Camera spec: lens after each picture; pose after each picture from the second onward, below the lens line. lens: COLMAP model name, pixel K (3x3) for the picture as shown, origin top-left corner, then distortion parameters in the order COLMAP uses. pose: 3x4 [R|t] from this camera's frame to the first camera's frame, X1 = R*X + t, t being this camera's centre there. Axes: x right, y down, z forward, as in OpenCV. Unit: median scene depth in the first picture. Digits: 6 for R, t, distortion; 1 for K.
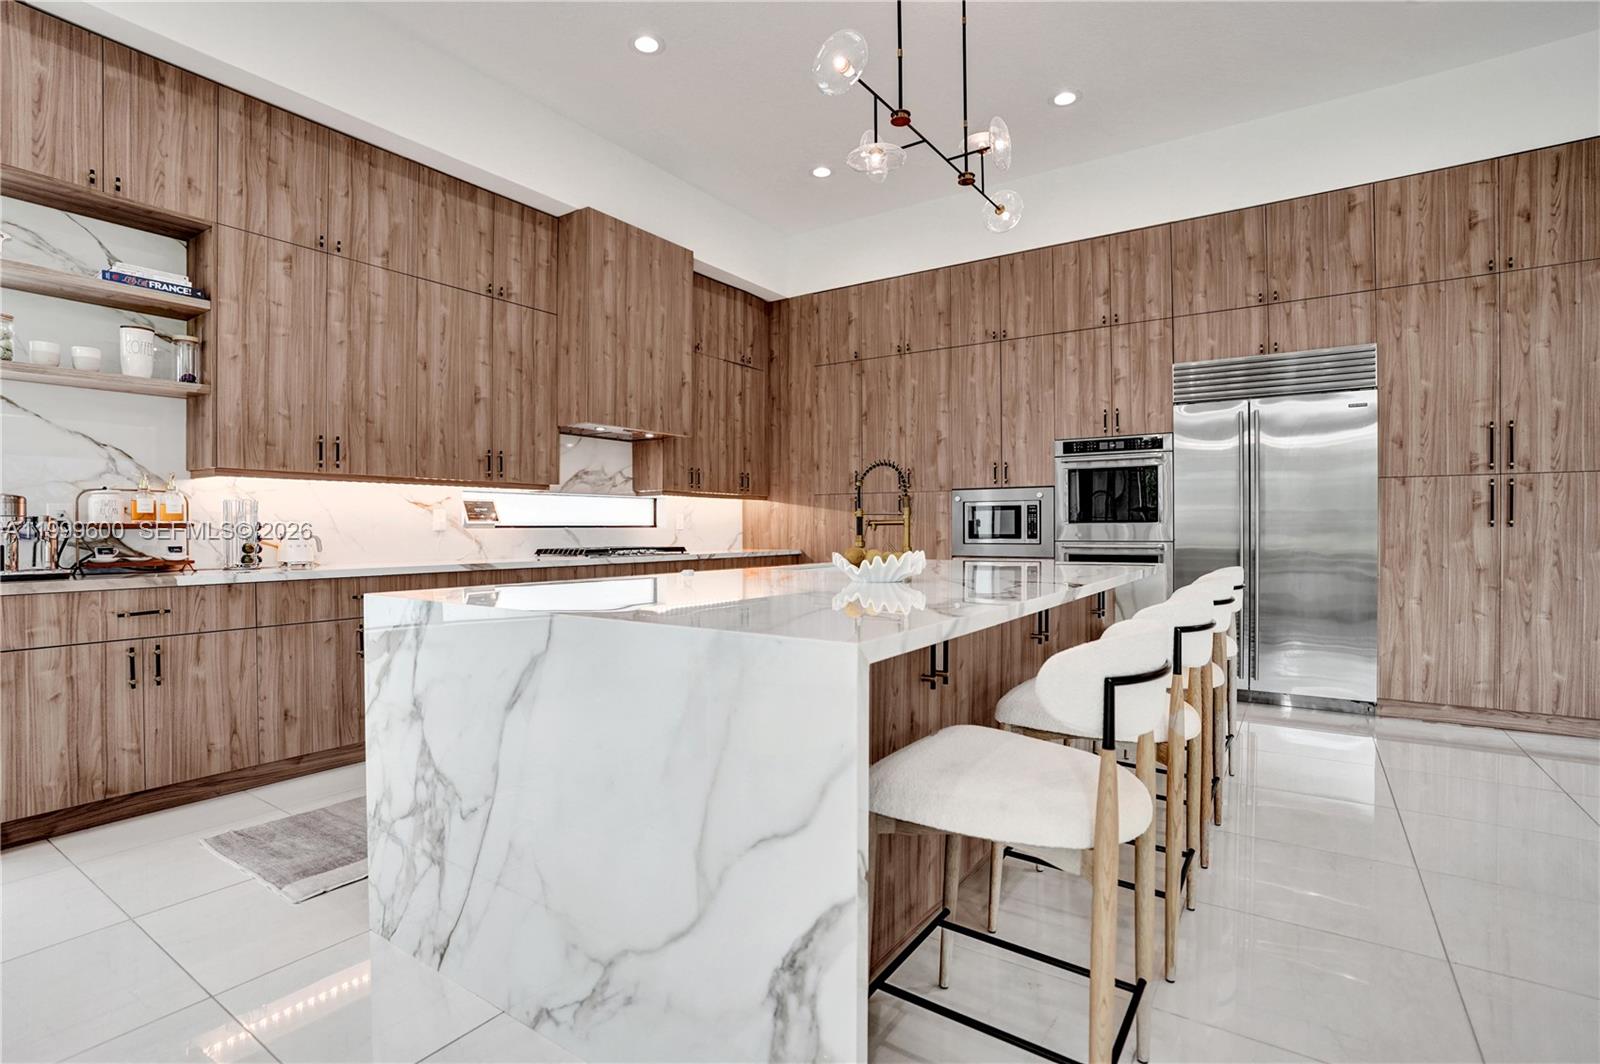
lens RADIAL K [[788.4, 0, 791.6], [0, 788.4, 516.7], [0, 0, 1]] dist [-0.025062, 0.002466]
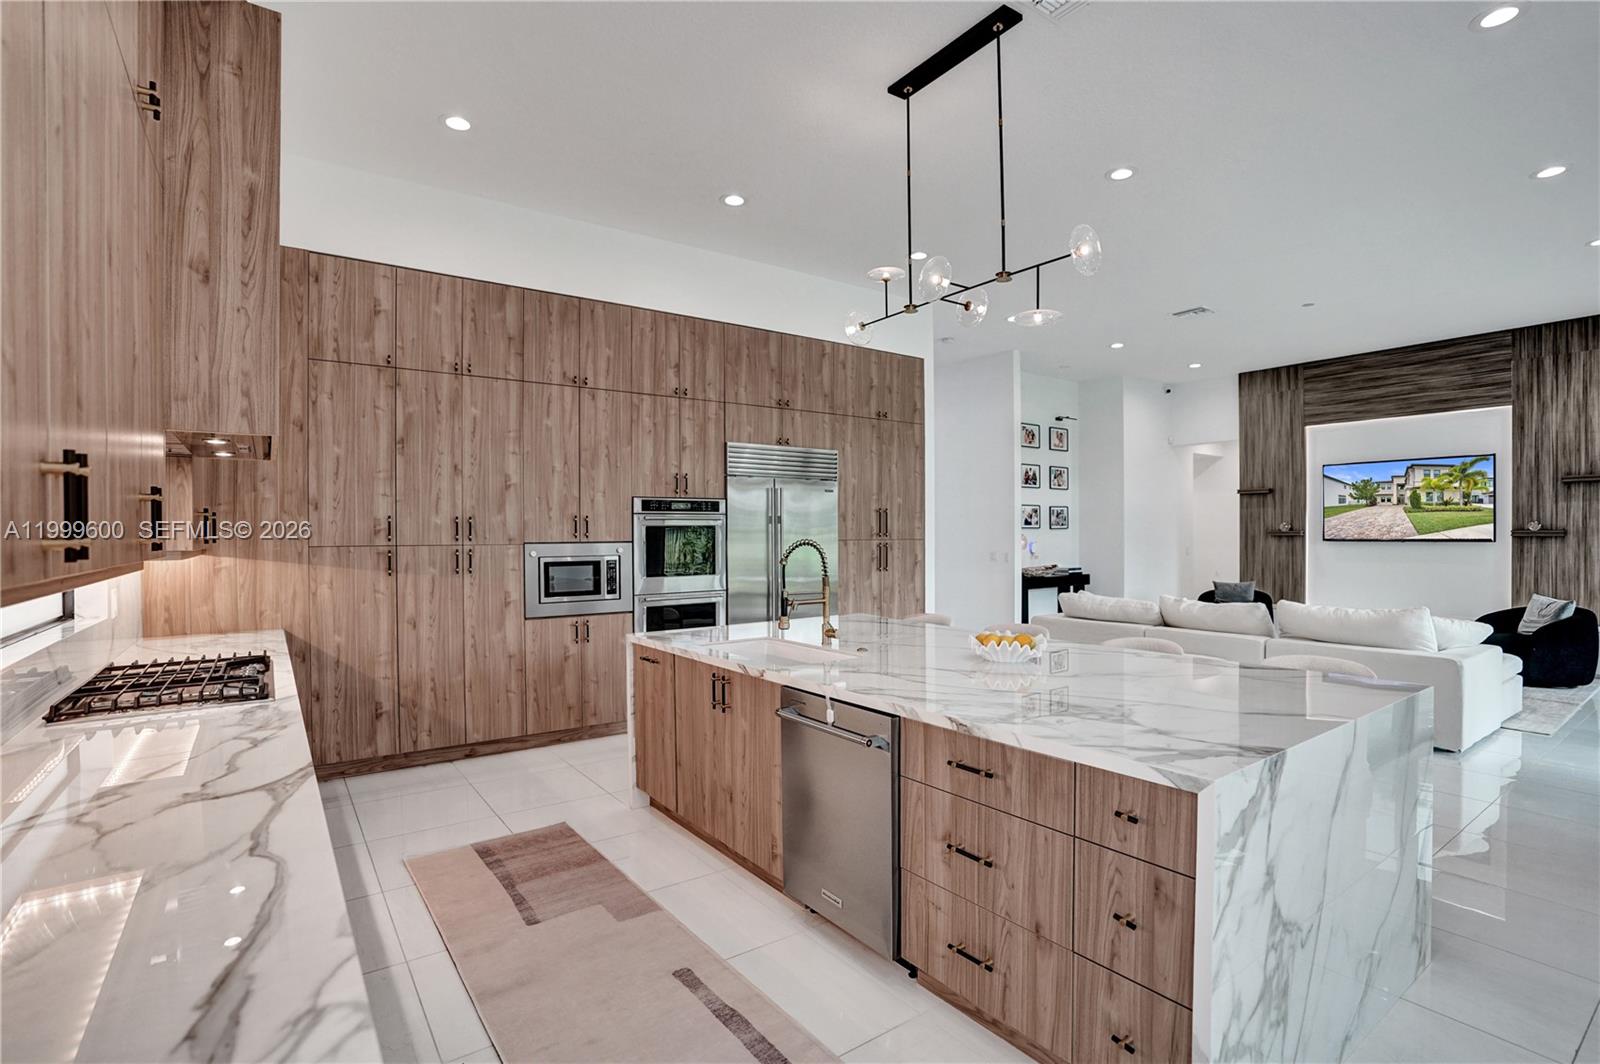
lens RADIAL K [[746.1, 0, 797.0], [0, 746.1, 542.3], [0, 0, 1]] dist [-0.049567, 0.009353]
pose [[0.355547, -0.007482, 0.934629, -0.508668], [-0.007734, 0.999910, 0.010947, -0.051358], [-0.934627, -0.011120, 0.355457, 0.463839]]
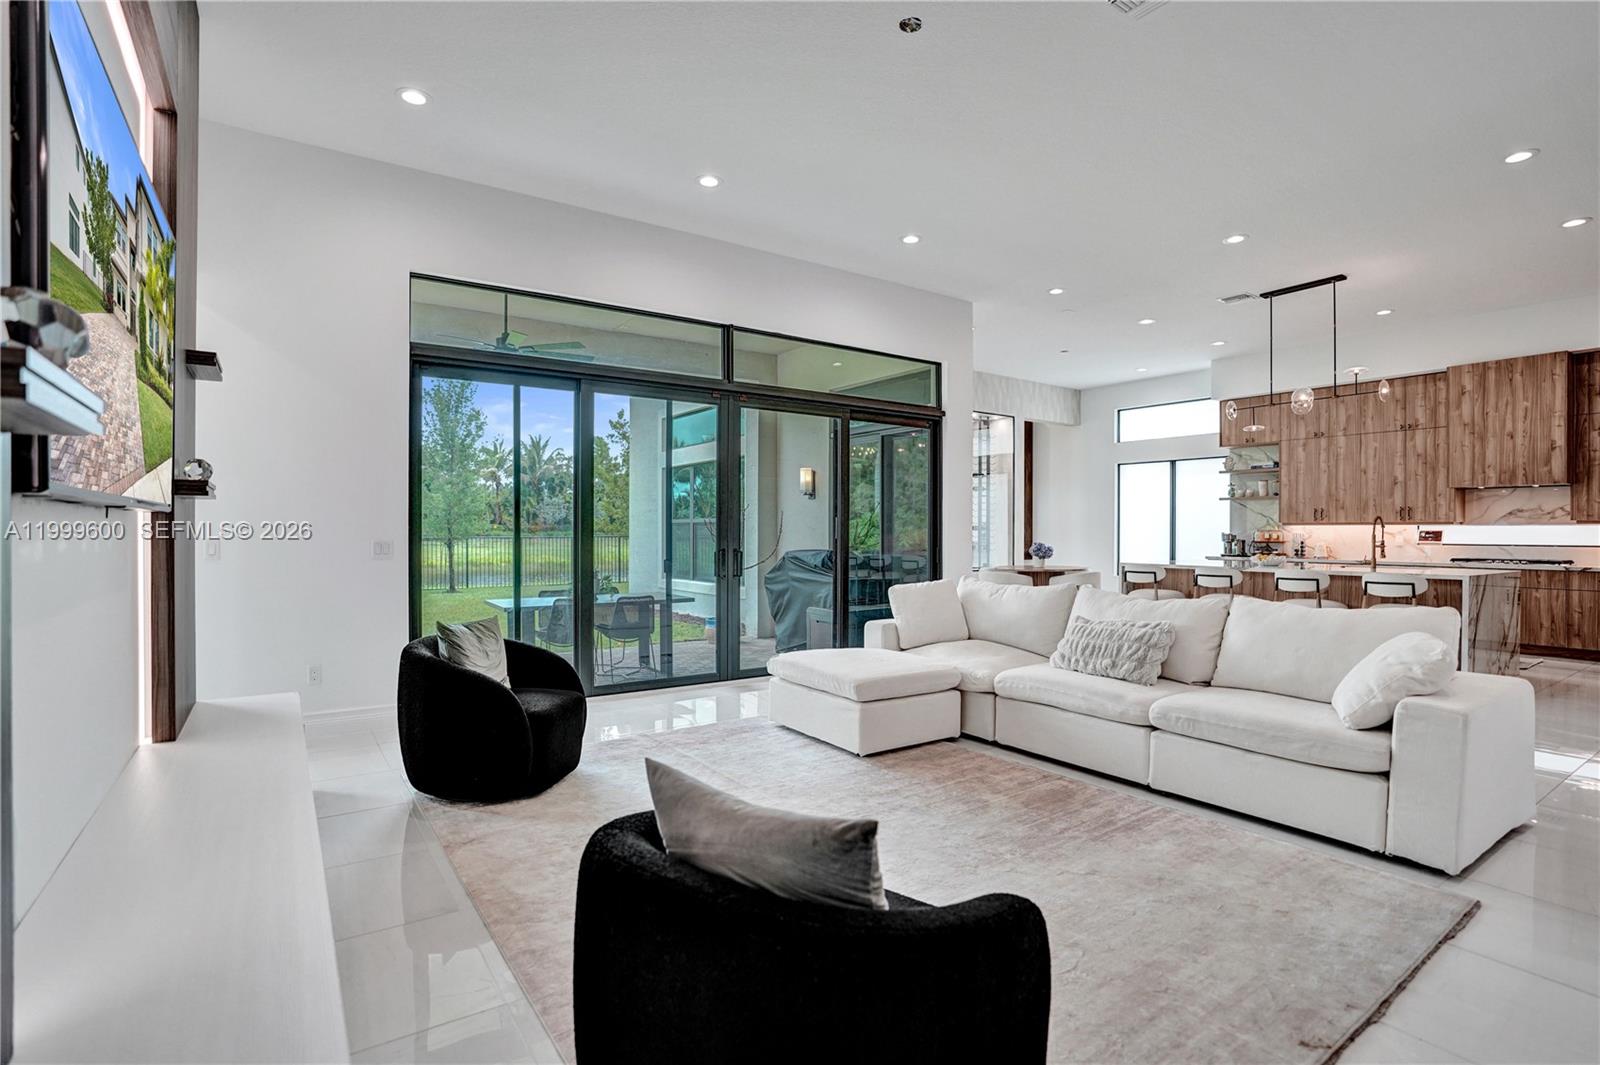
lens RADIAL K [[788.4, 0, 802.6], [0, 788.4, 538.9], [0, 0, 1]] dist [-0.025062, 0.002466]
pose [[-0.352369, 0.010029, -0.935807, 1.633697], [0.009949, 0.999926, 0.006970, -0.024484], [0.935808, -0.006855, -0.352443, 0.204525]]
